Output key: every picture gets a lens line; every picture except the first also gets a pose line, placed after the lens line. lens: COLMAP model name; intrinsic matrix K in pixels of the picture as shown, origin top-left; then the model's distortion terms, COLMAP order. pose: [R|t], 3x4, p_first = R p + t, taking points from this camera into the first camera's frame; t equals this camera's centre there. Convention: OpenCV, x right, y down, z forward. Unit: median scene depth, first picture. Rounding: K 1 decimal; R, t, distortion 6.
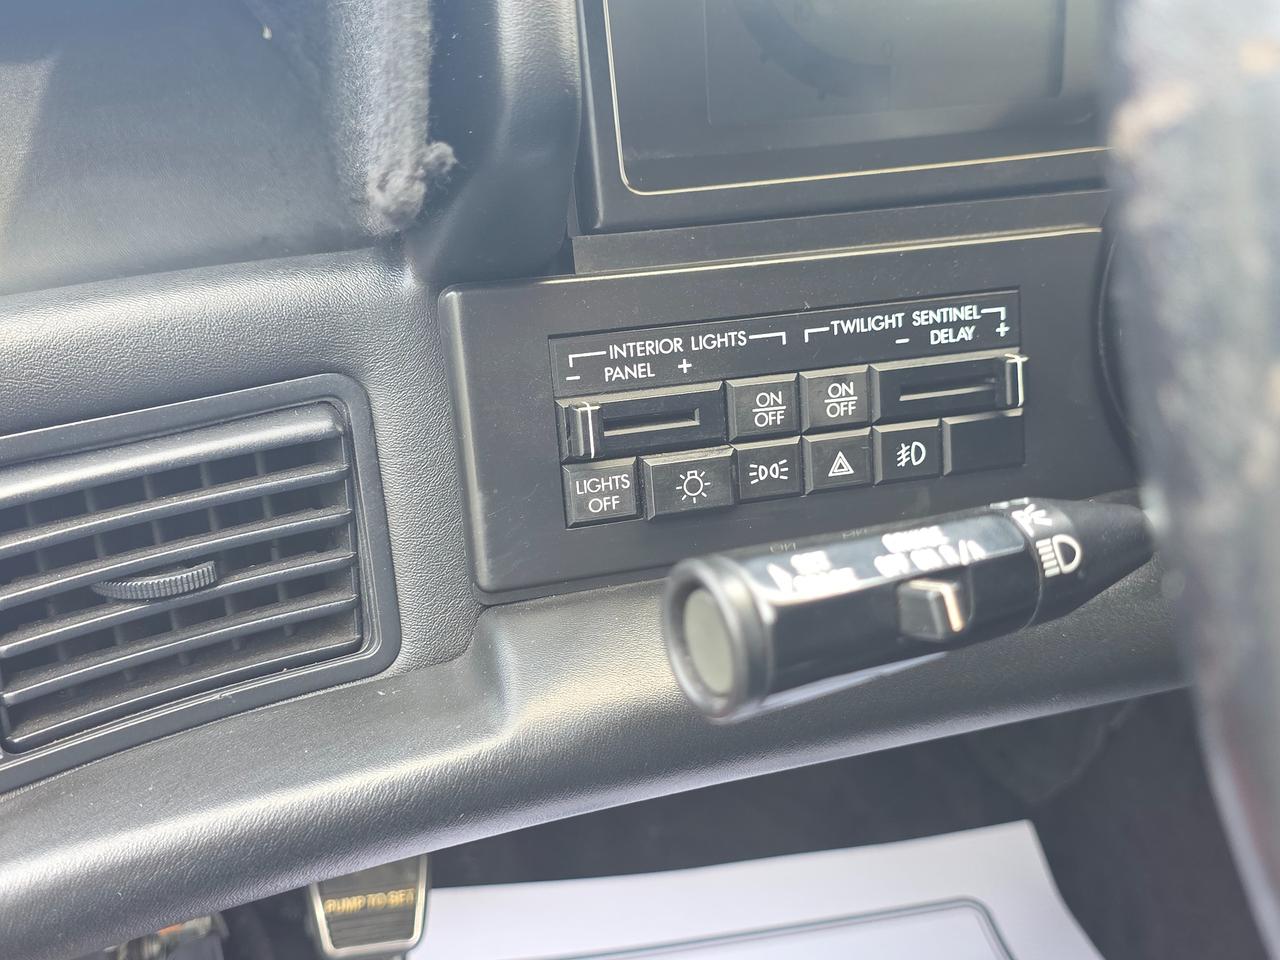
lens RADIAL K [[1347.2, 0, 642.6], [0, 1347.2, 466.8], [0, 0, 1]] dist [0.093055, -0.146021]
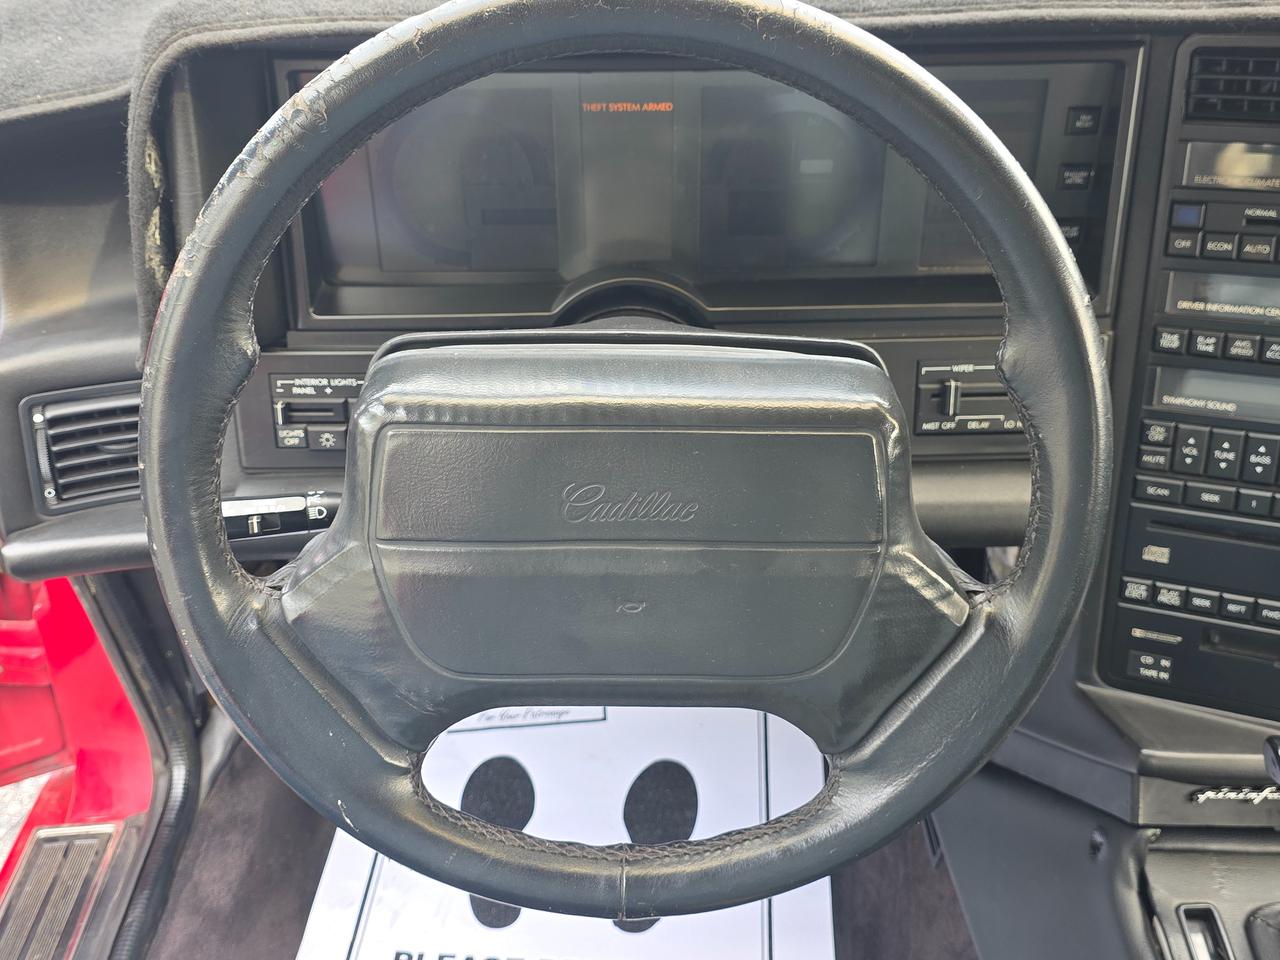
lens RADIAL K [[1342.1, 0, 640.0], [0, 1342.1, 480.0], [0, 0, 1]] dist [0.073413, -0.146978]
pose [[0.961462, 0.173705, -0.213114, 1.120036], [-0.123205, 0.965159, 0.230844, -0.551153], [0.245788, -0.195691, 0.949365, -1.195006]]
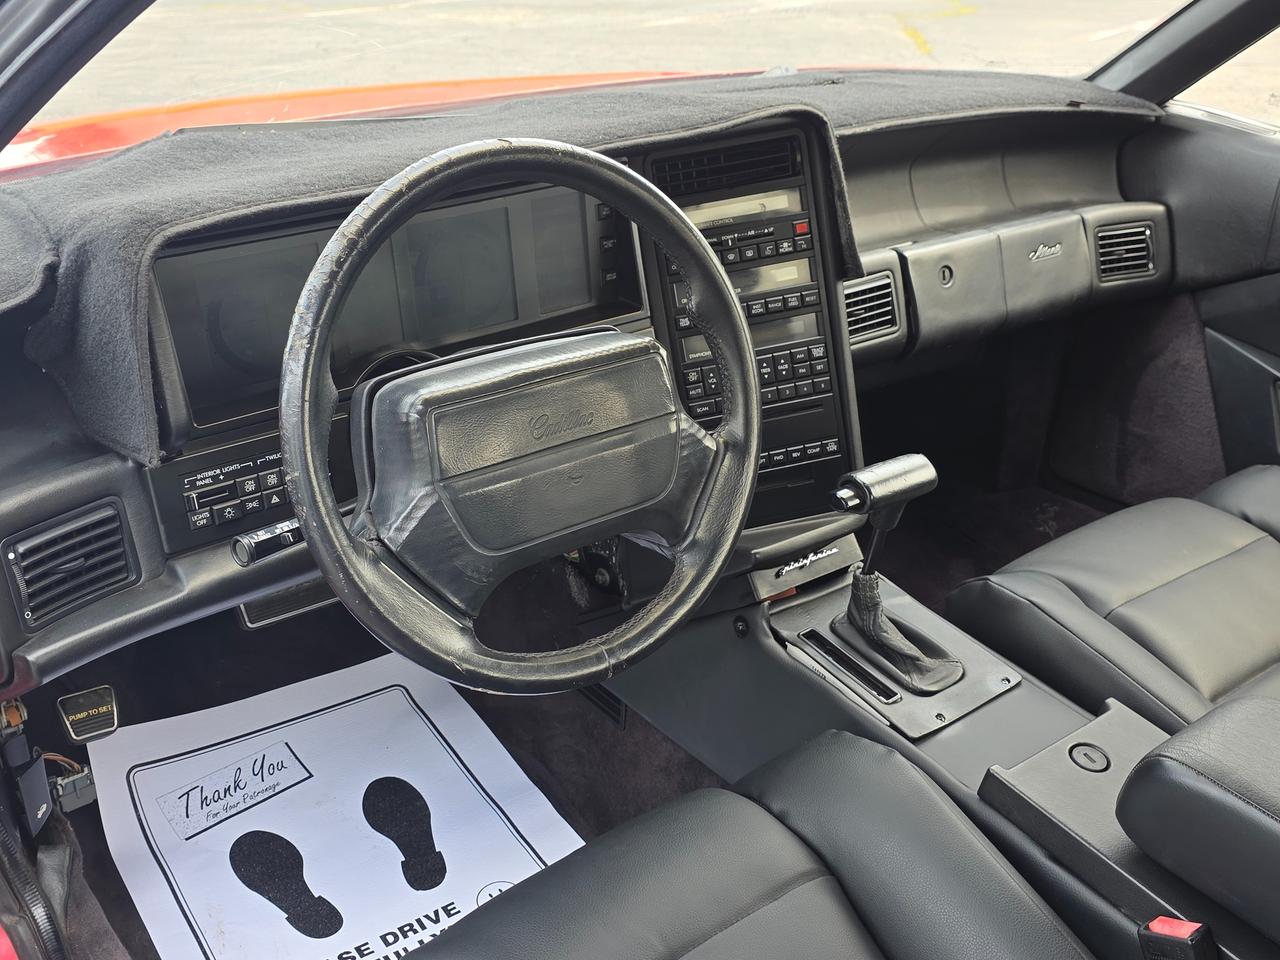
lens RADIAL K [[1347.2, 0, 642.6], [0, 1347.2, 466.8], [0, 0, 1]] dist [0.093055, -0.146021]
pose [[0.927841, -0.135482, 0.347500, -0.165216], [0.118591, 0.990506, 0.069531, -0.211155], [-0.353621, -0.023303, 0.935099, -2.499958]]
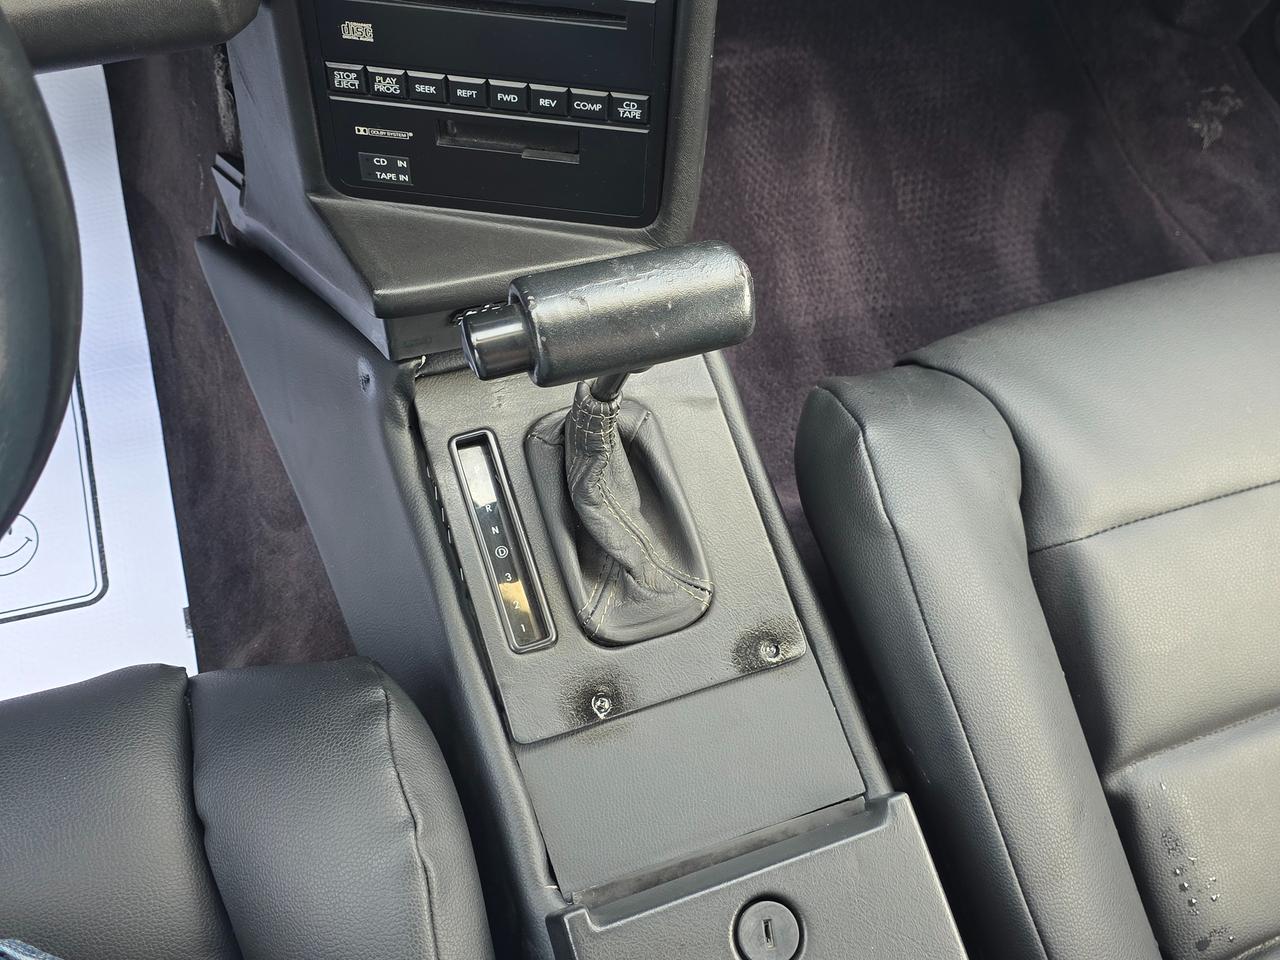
lens RADIAL K [[1347.2, 0, 642.6], [0, 1347.2, 466.8], [0, 0, 1]] dist [0.093055, -0.146021]
pose [[0.985383, 0.022802, 0.168822, 1.620492], [-0.128634, 0.749310, 0.649606, -0.780480], [-0.111688, -0.661827, 0.741290, -0.429509]]
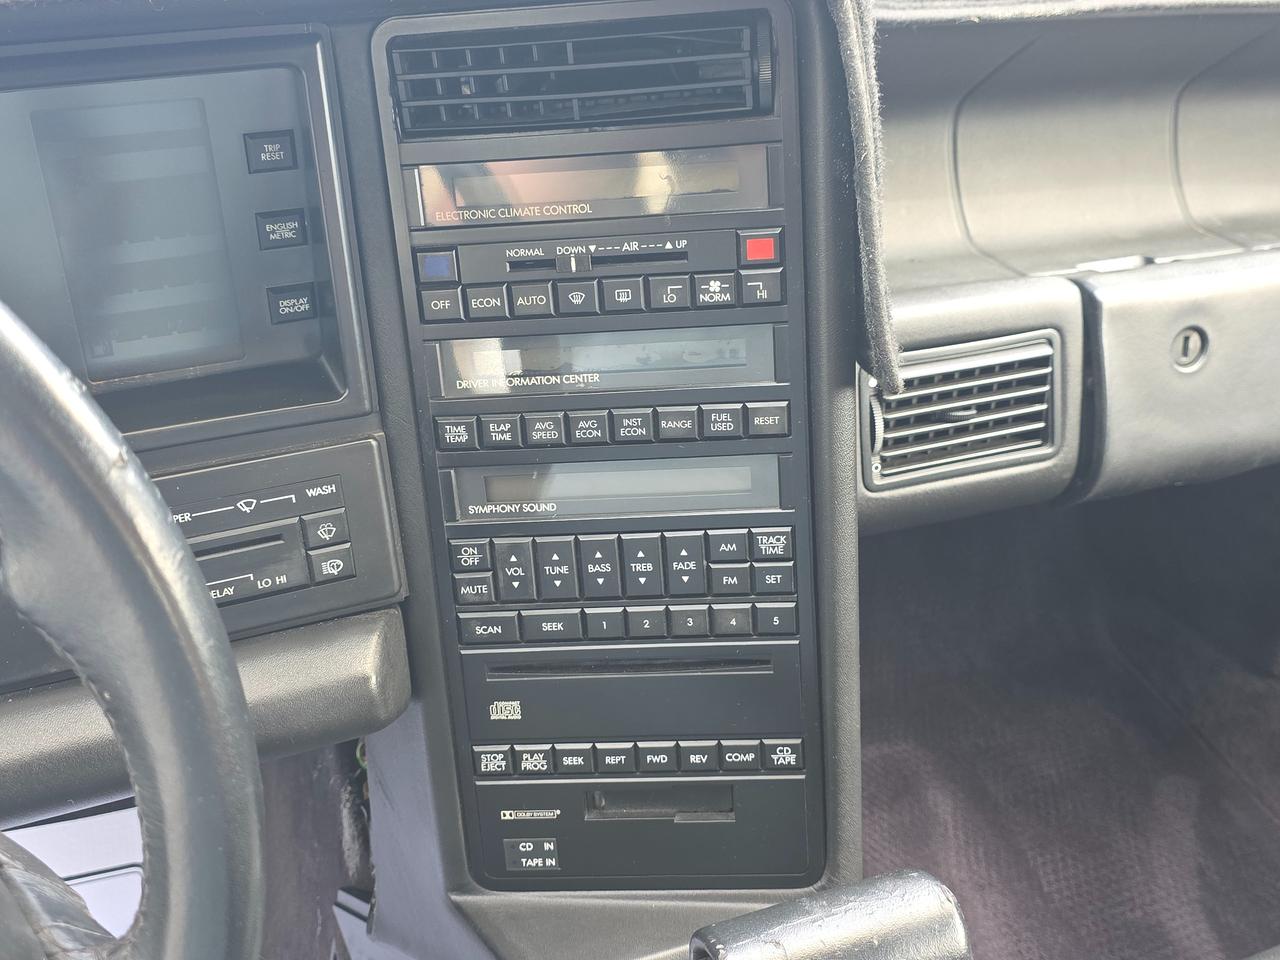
lens RADIAL K [[1347.2, 0, 642.6], [0, 1347.2, 466.8], [0, 0, 1]] dist [0.093055, -0.146021]
pose [[0.993238, -0.008273, 0.115802, 1.509211], [-0.010101, 0.987518, 0.157184, -0.590487], [-0.115657, -0.157290, 0.980756, -0.409183]]
